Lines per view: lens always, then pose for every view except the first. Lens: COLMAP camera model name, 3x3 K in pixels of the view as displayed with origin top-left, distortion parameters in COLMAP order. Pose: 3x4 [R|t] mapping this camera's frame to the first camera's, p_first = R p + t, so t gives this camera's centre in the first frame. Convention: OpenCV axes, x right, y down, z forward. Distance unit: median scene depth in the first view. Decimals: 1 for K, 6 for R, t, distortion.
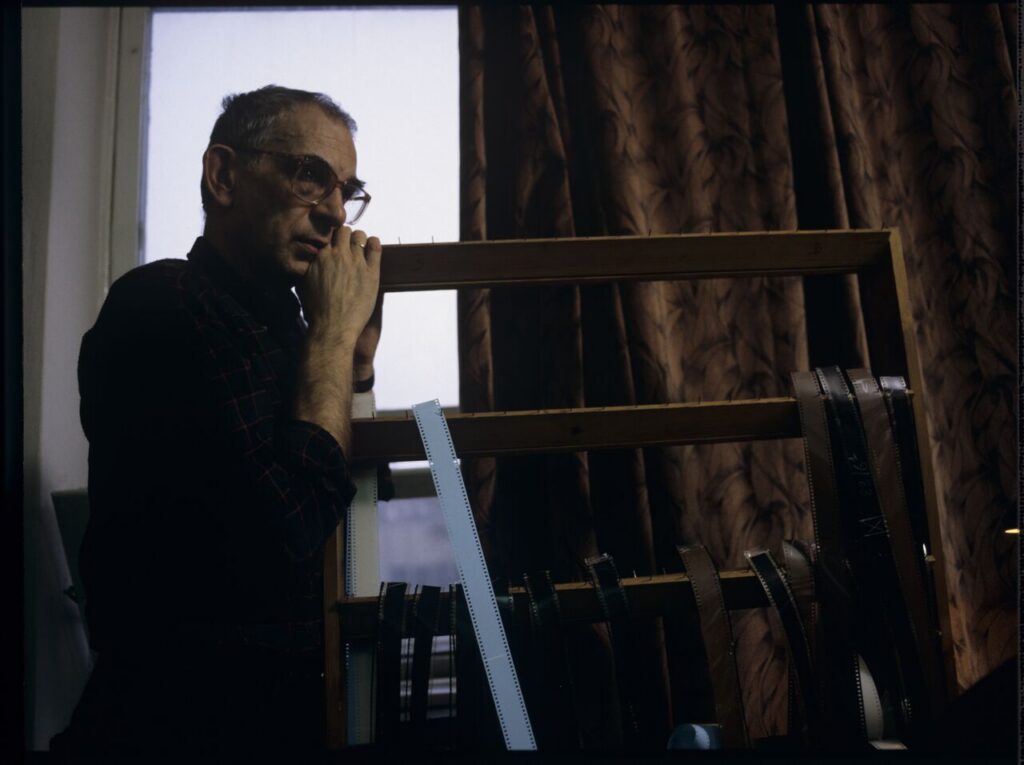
lens RADIAL K [[877.4, 0, 518.9], [0, 877.4, 376.2], [0, 0, 1]] dist [-0.104029, 0.067239]
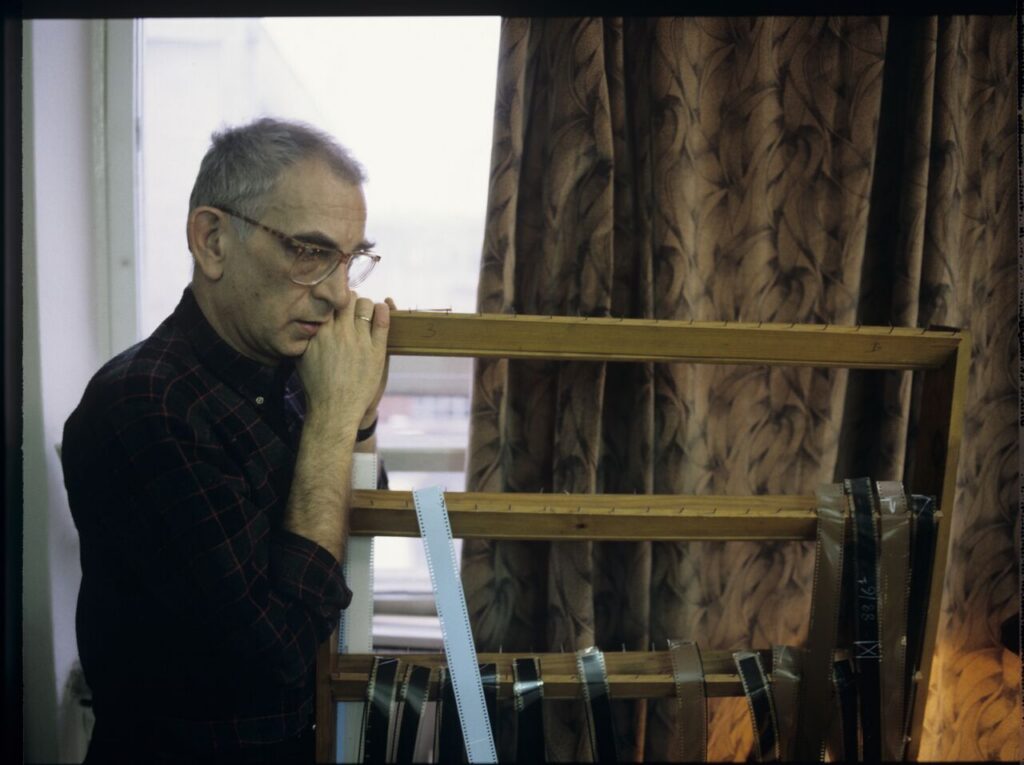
lens RADIAL K [[877.4, 0, 516.9], [0, 877.4, 404.6], [0, 0, 1]] dist [-0.104029, 0.067239]
pose [[0.994728, 0.101911, -0.011425, -0.006958], [-0.093038, 0.943702, 0.317443, -0.282656], [0.043133, -0.314706, 0.948209, 0.099233]]
